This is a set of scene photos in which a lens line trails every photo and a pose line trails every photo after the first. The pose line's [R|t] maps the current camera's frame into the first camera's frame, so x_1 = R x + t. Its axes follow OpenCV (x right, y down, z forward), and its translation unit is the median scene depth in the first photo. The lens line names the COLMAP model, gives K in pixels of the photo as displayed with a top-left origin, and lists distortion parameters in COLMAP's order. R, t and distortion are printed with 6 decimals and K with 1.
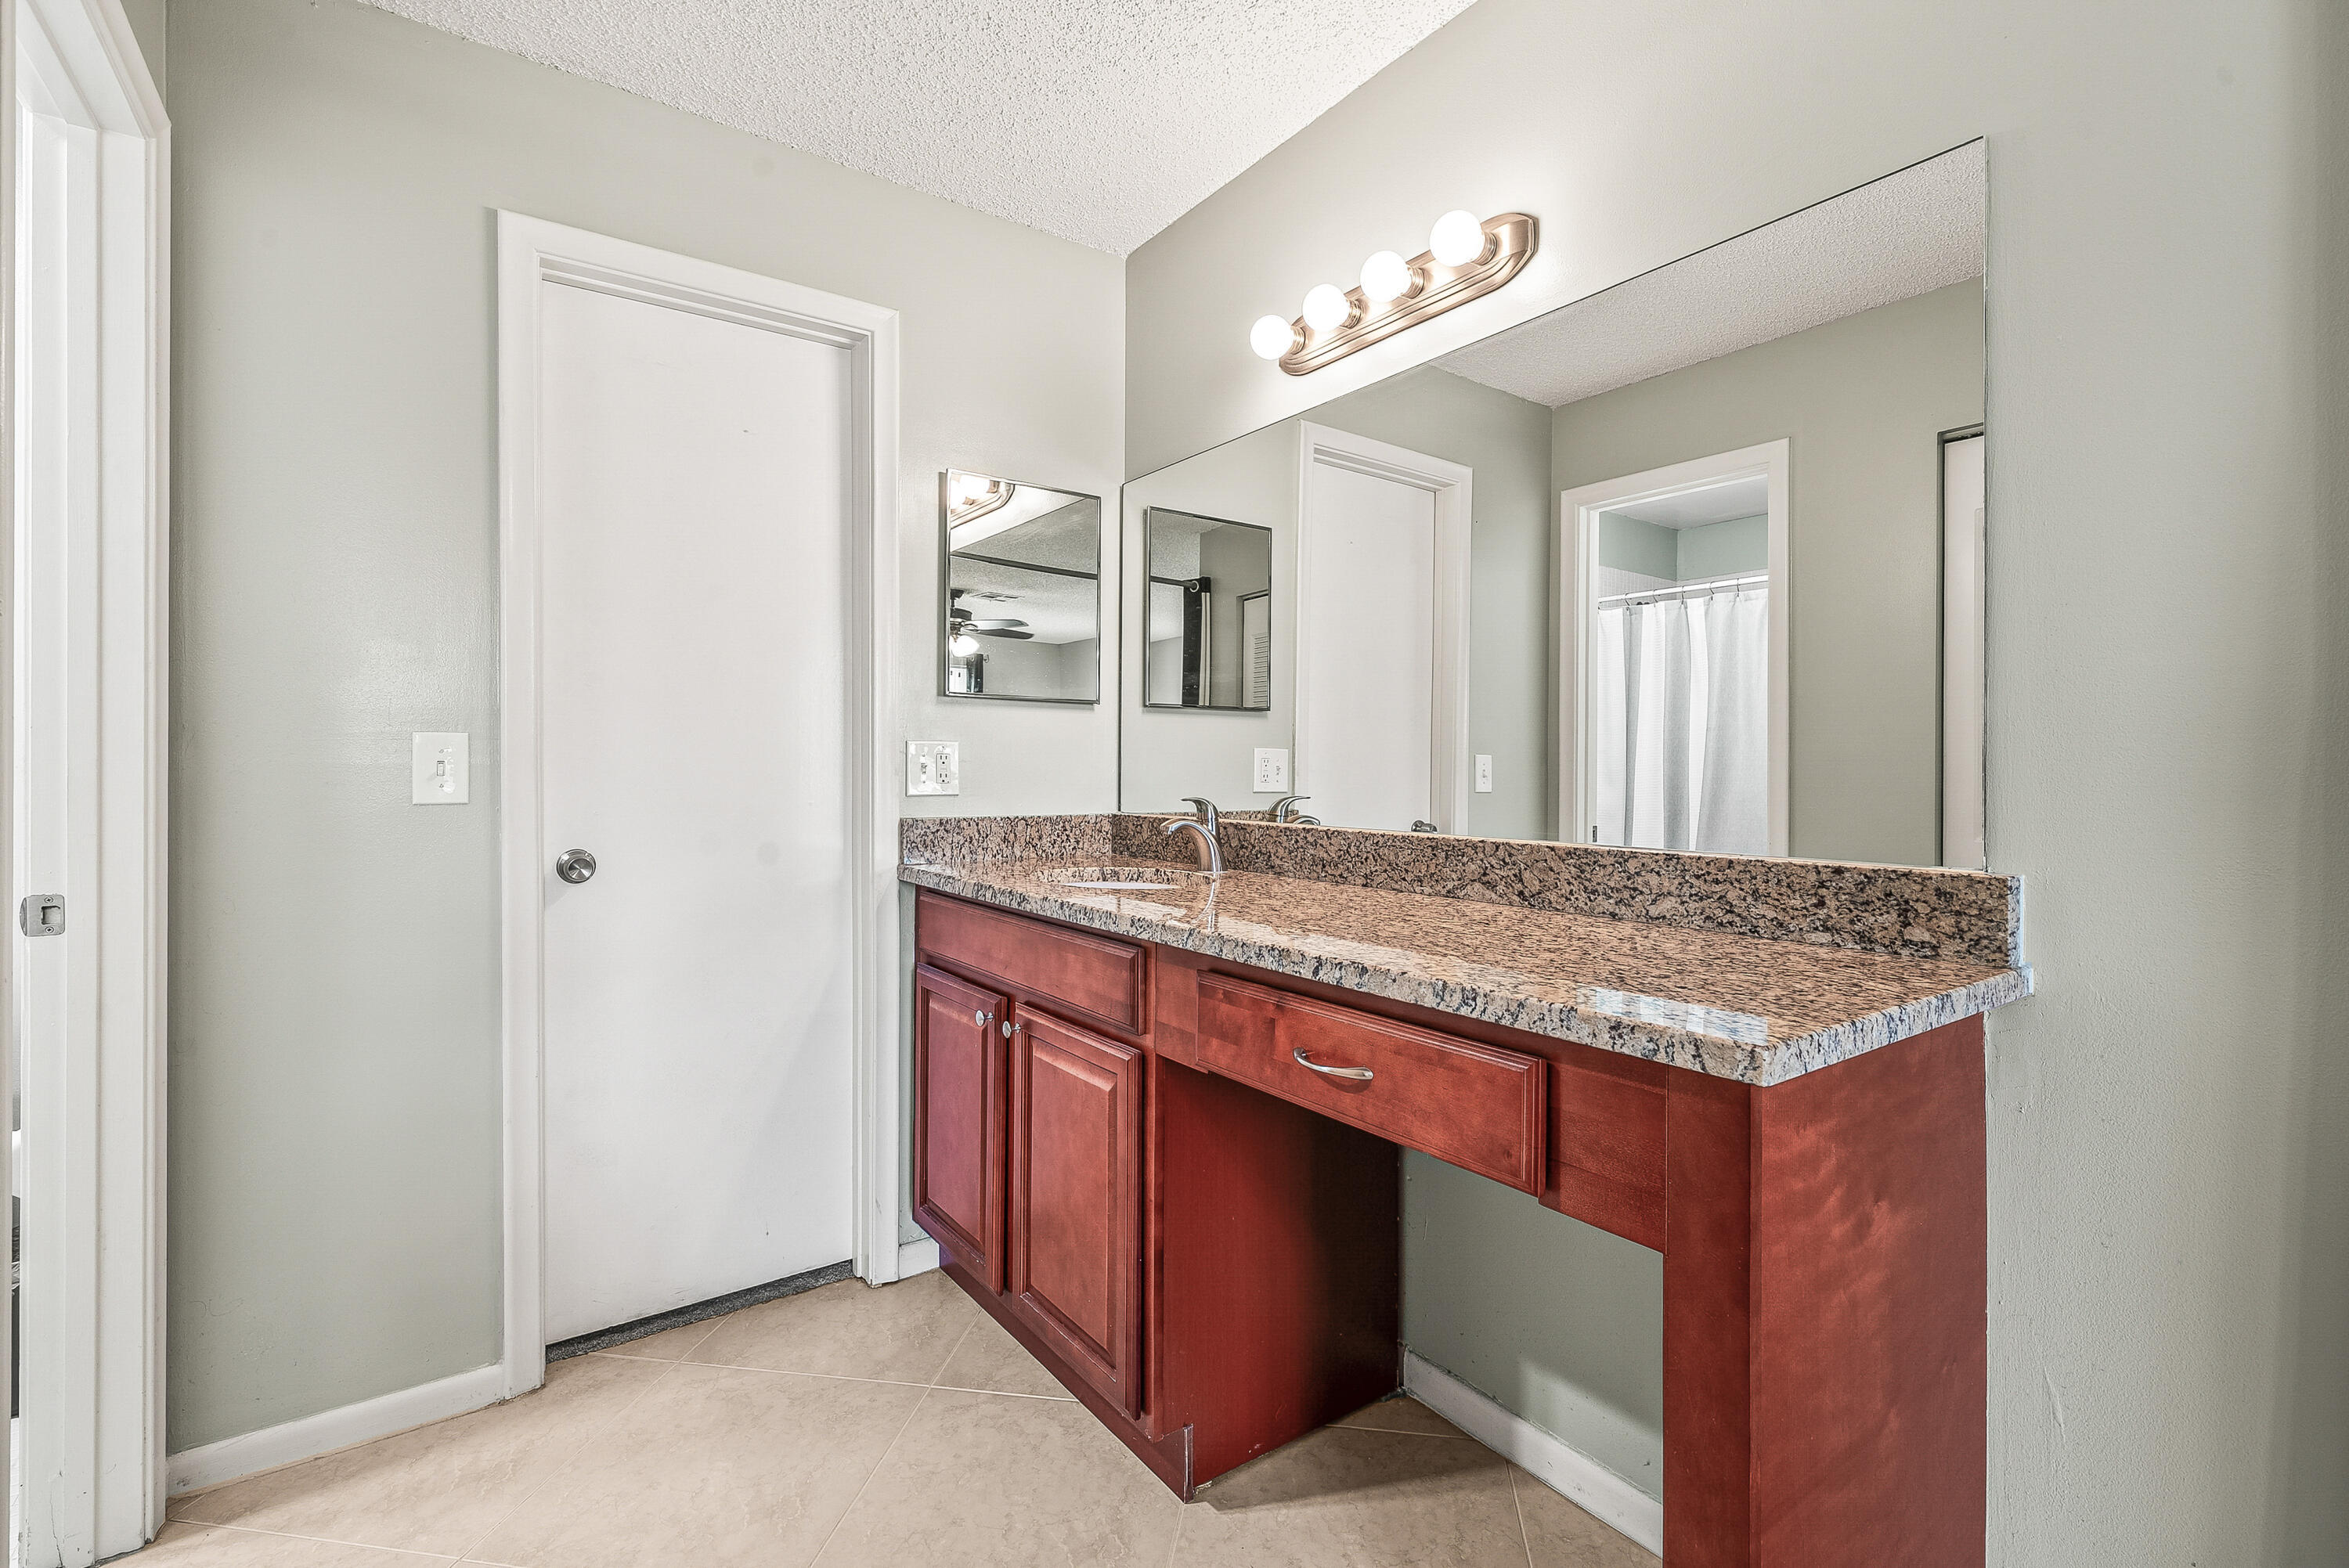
lens RADIAL K [[1049.5, 0, 1173.4], [0, 1049.5, 765.3], [0, 0, 1]] dist [-0.001390, -0.000144]
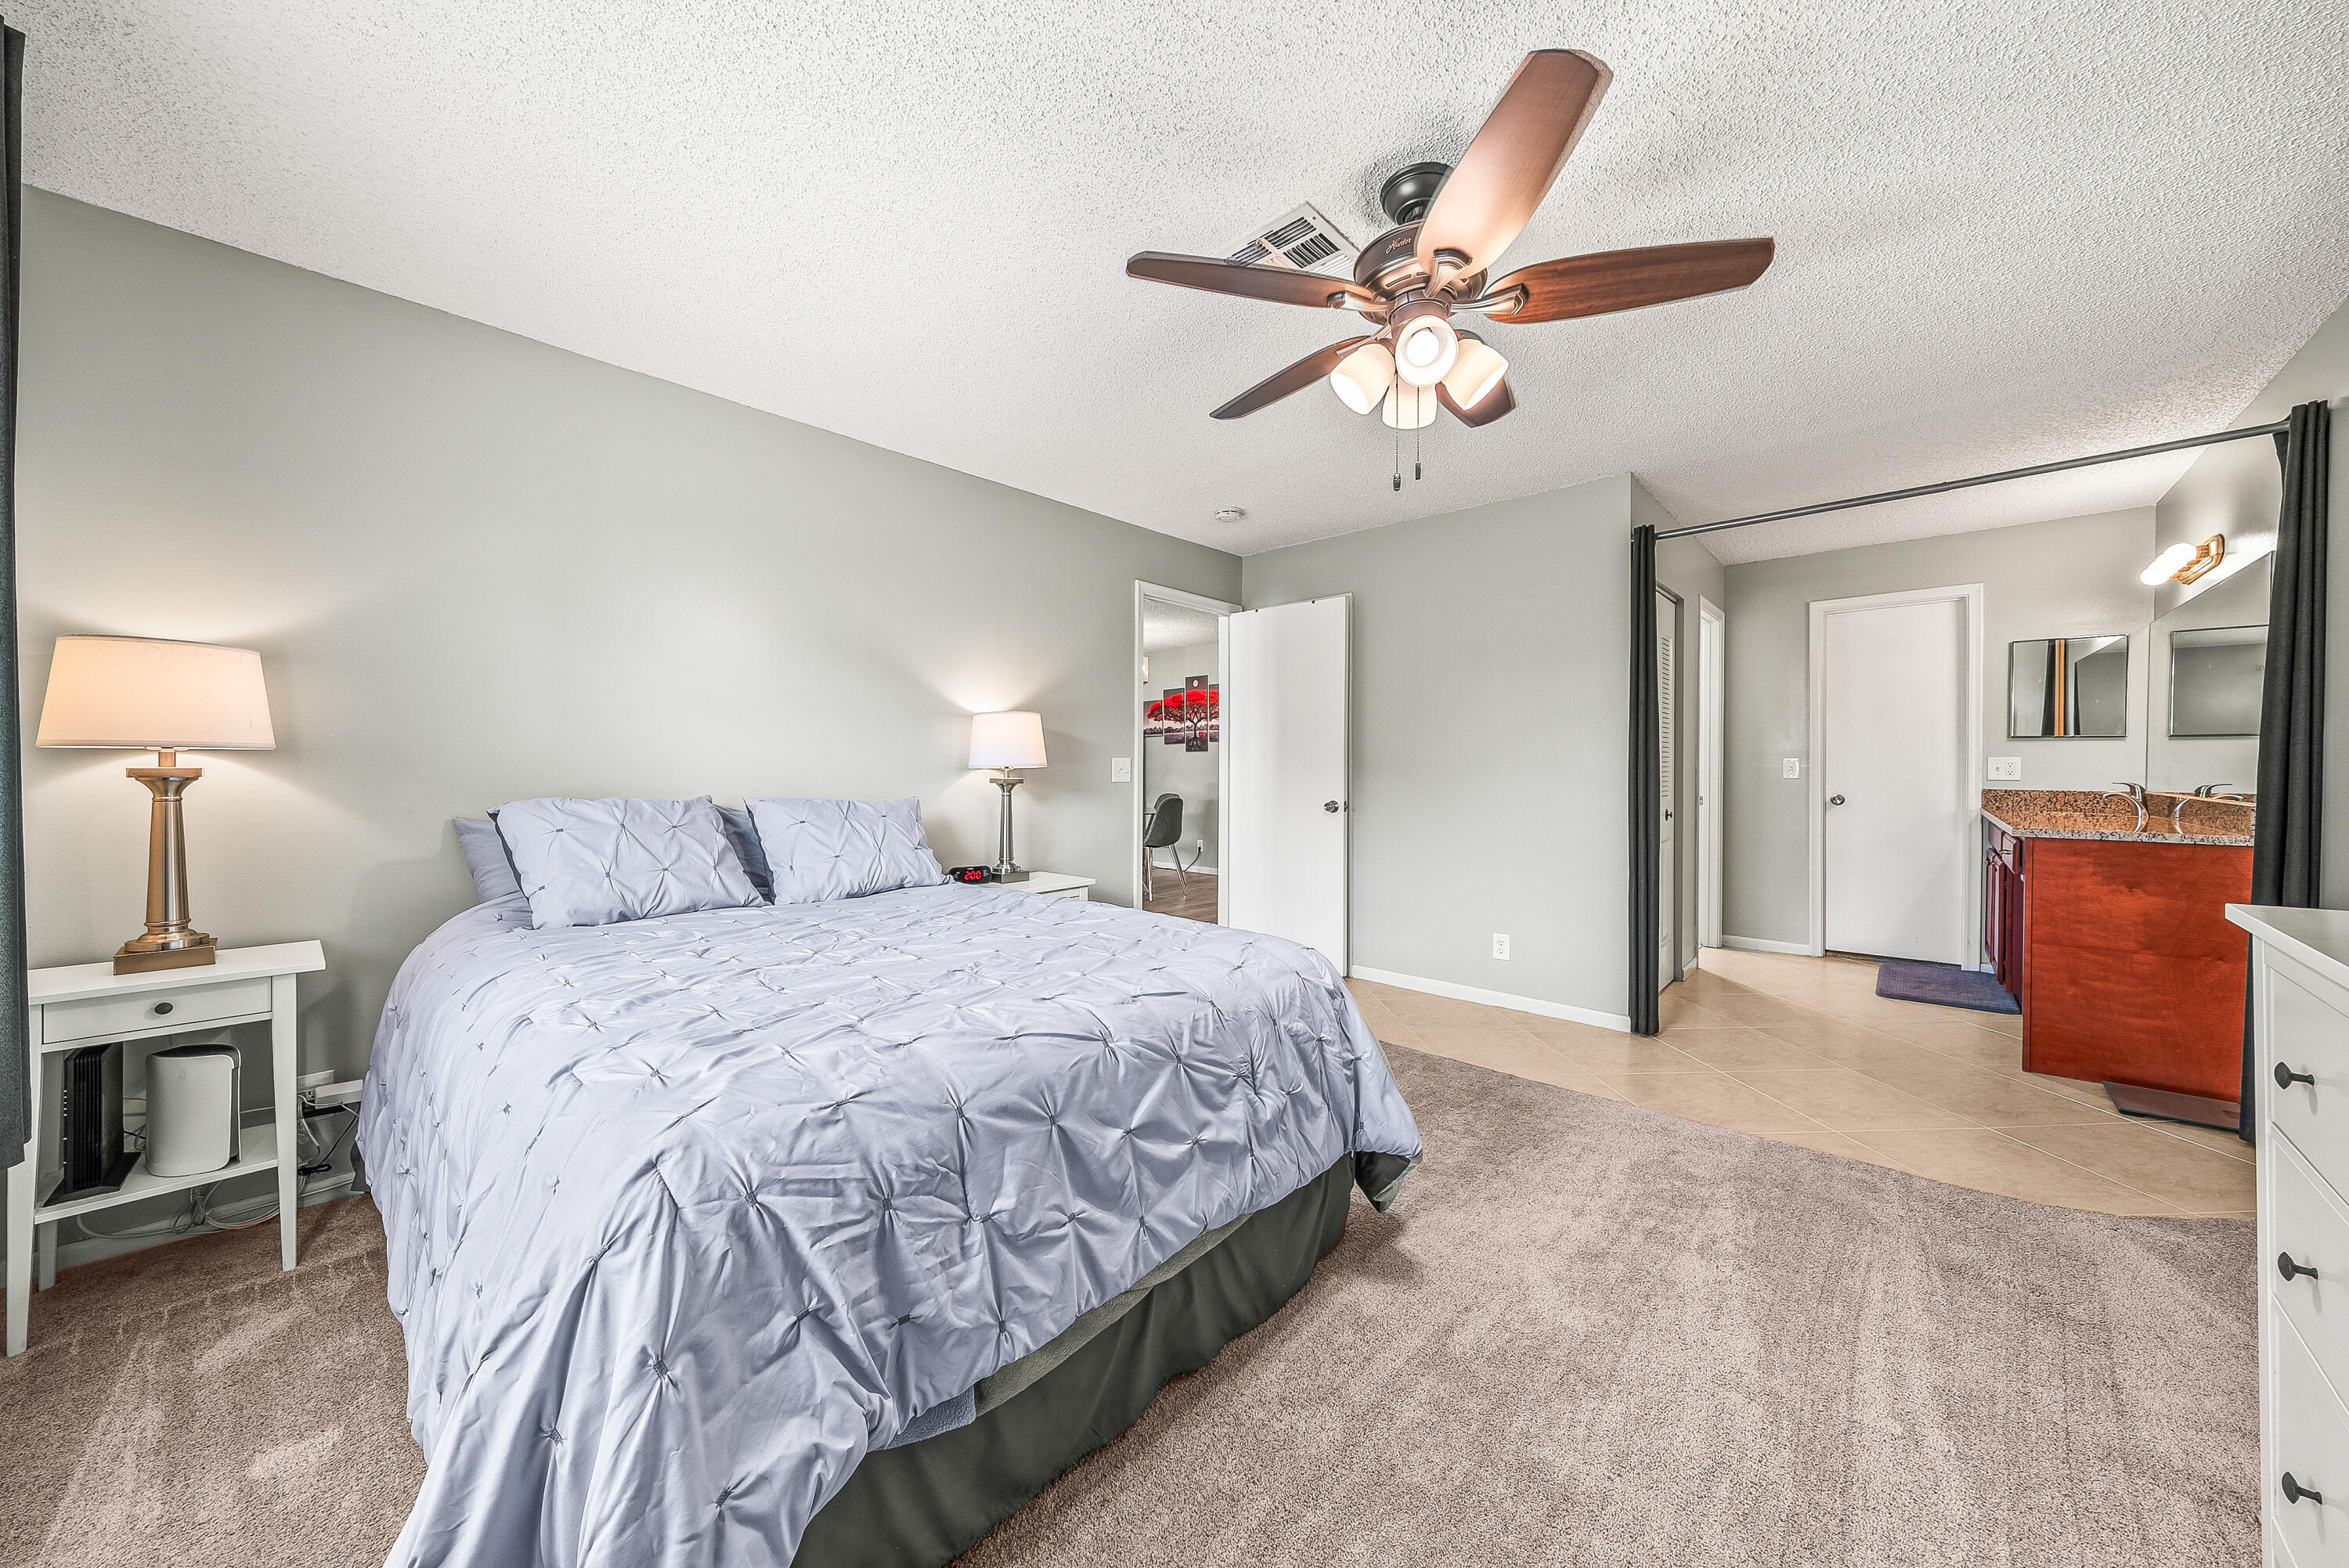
lens RADIAL K [[813.9, 0, 1167.3], [0, 813.9, 781.4], [0, 0, 1]] dist [-0.003615, -0.000095]
pose [[0.195142, 0.022086, -0.980526, 1.287492], [0.004756, 0.999713, 0.023464, -0.022380], [0.980763, -0.009242, 0.194981, -1.301133]]
